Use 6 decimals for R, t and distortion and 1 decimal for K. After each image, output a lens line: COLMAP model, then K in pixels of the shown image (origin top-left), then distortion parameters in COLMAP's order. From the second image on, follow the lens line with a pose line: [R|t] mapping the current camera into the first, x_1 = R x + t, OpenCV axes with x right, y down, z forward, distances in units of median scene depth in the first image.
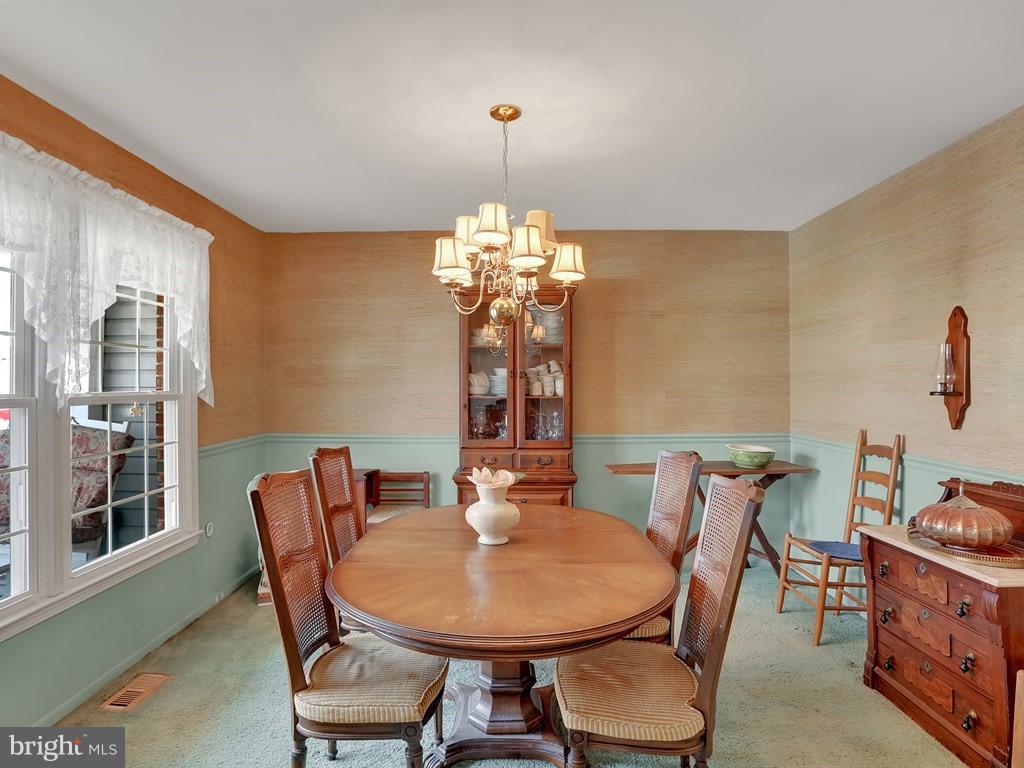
lens RADIAL K [[574.7, 0, 512.0], [0, 574.7, 384.0], [0, 0, 1]] dist [-0.081172, 0.050099]
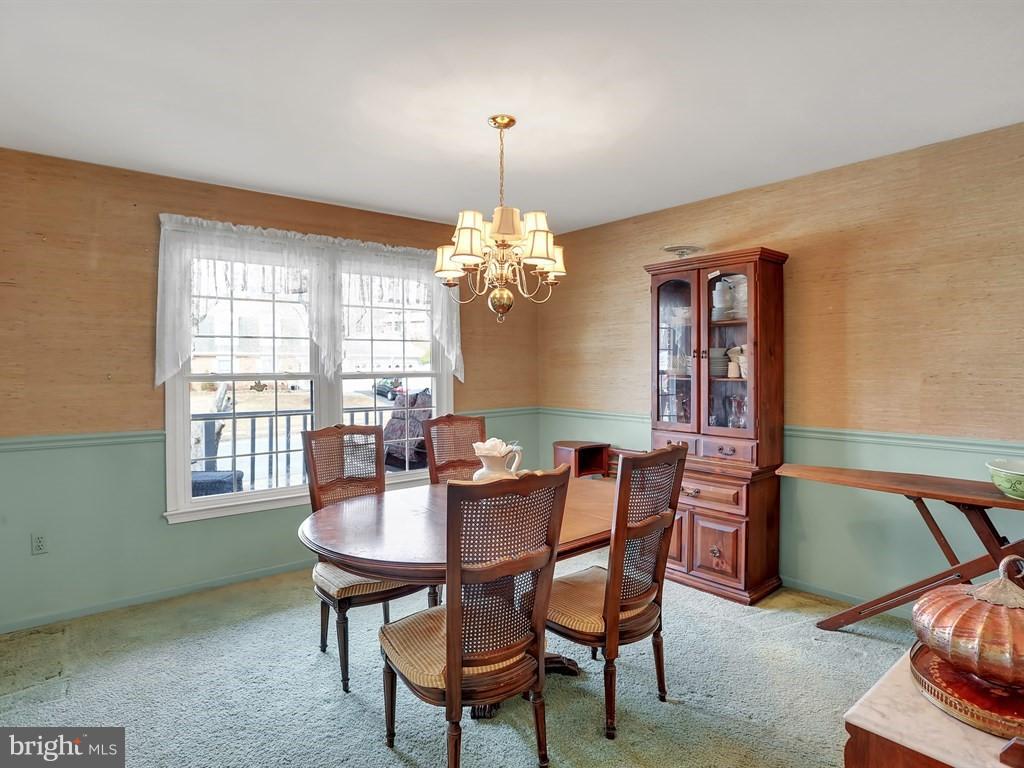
lens RADIAL K [[576.1, 0, 527.2], [0, 576.1, 359.9], [0, 0, 1]] dist [-0.032415, 0.002283]
pose [[0.658068, -0.006473, -0.752931, 0.479261], [0.004777, 0.999979, -0.004422, -0.004795], [0.752943, -0.000687, 0.658085, 0.163903]]
